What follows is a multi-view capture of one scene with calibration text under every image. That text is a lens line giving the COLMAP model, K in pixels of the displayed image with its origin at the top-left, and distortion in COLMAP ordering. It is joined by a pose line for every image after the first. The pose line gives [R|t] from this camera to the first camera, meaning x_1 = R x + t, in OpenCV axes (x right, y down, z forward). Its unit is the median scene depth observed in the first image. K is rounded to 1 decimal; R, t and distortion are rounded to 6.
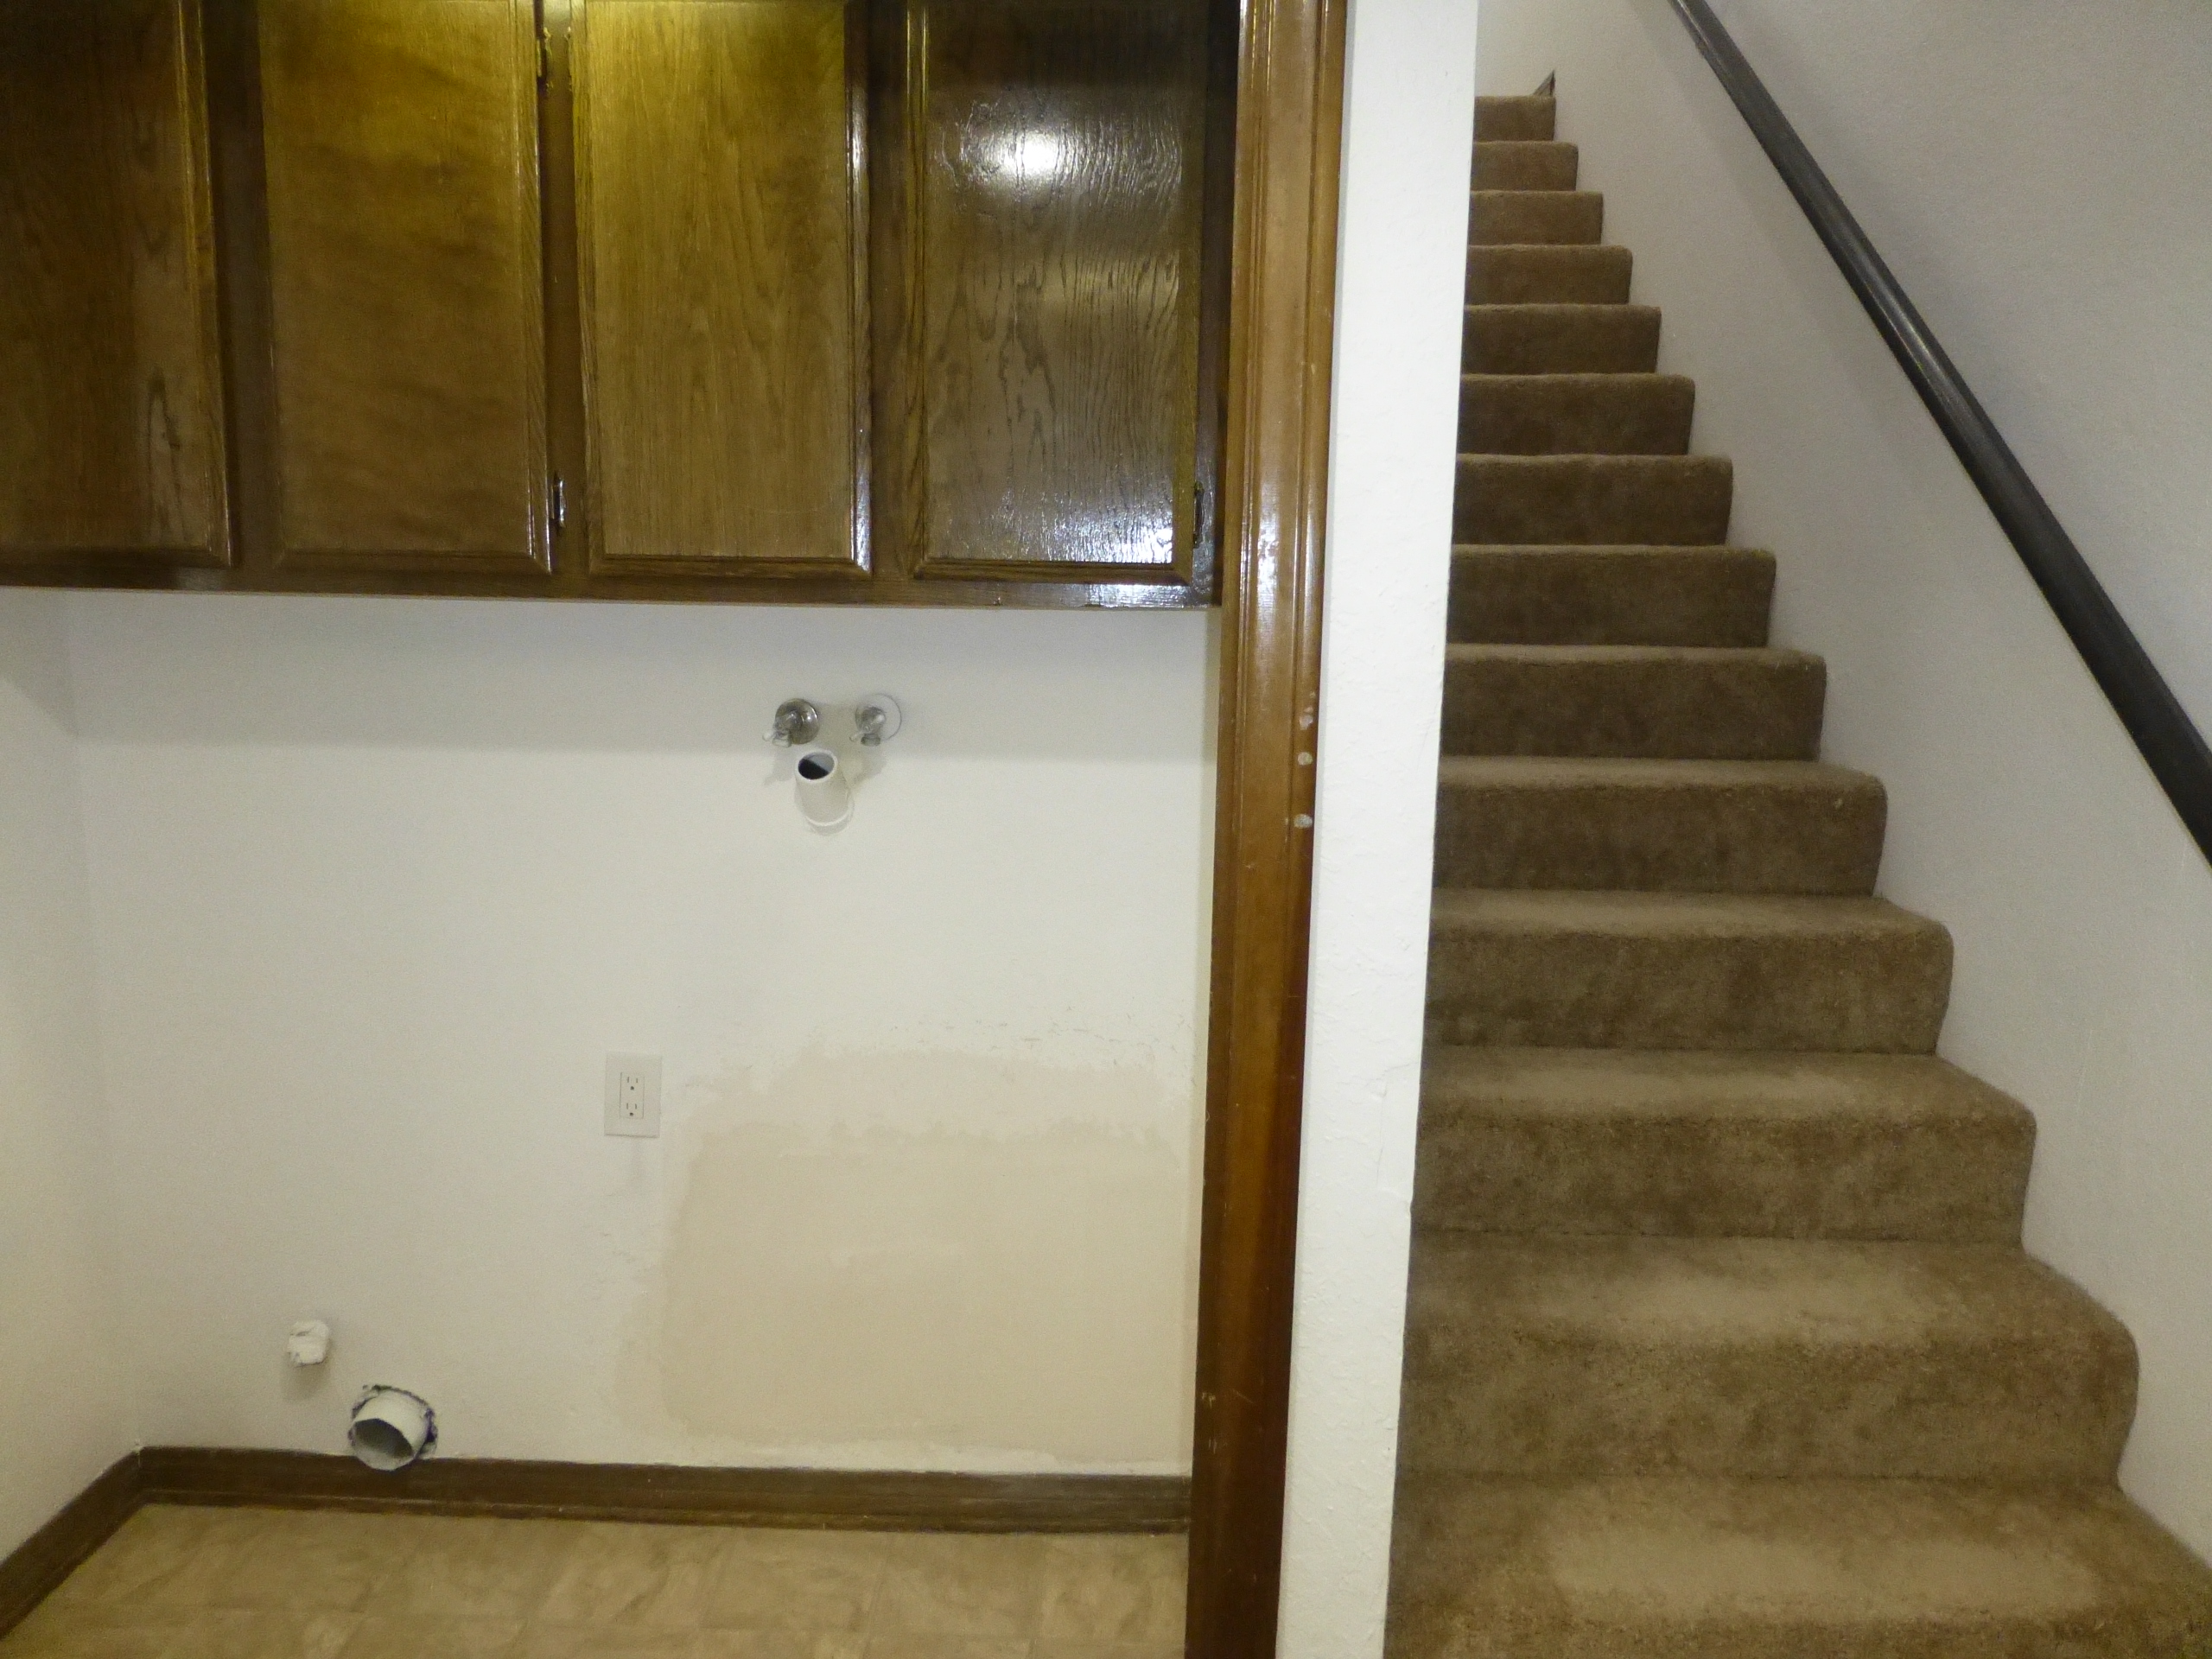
lens RADIAL K [[1618.6, 0, 1106.0], [0, 1618.6, 829.5], [0, 0, 1]] dist [-0.028965, 0.016508]
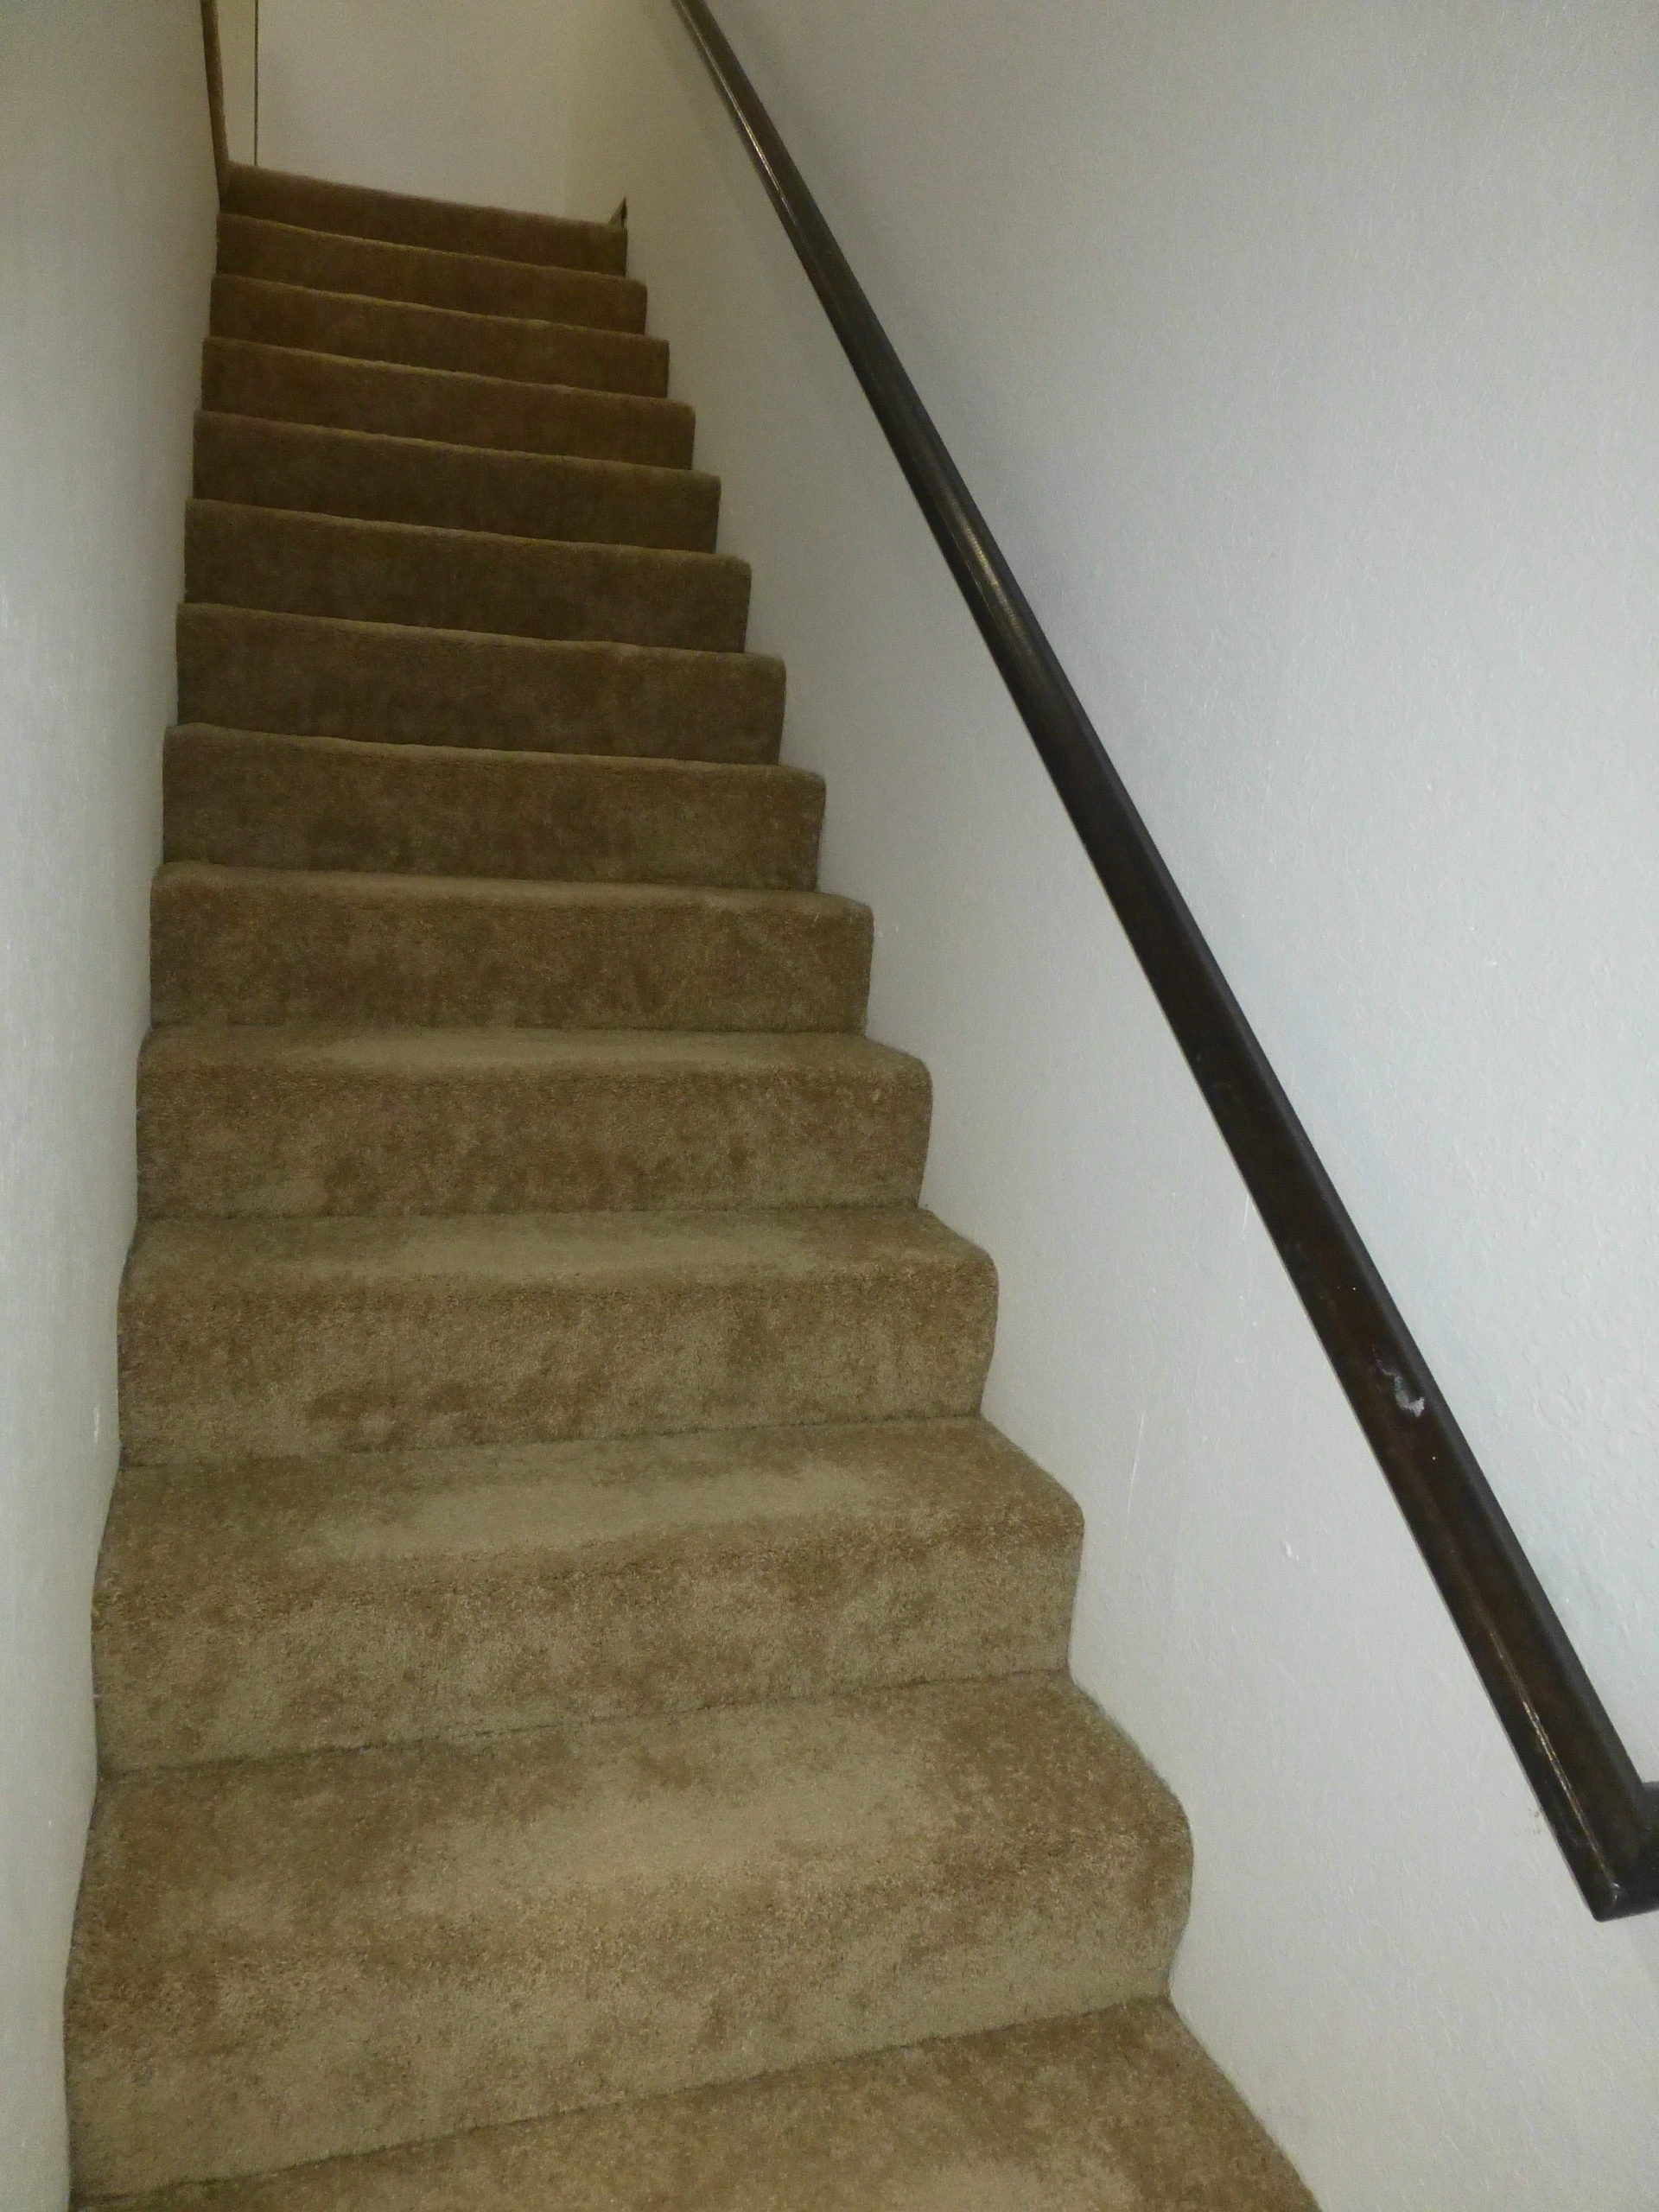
lens RADIAL K [[1571.8, 0, 829.5], [0, 1571.8, 1106.0], [0, 0, 1]] dist [-0.008473, -0.005797]
pose [[0.946869, -0.018930, 0.321061, 0.213861], [0.003700, 0.998841, 0.047982, -0.056838], [-0.321597, -0.044245, 0.945842, 0.314676]]
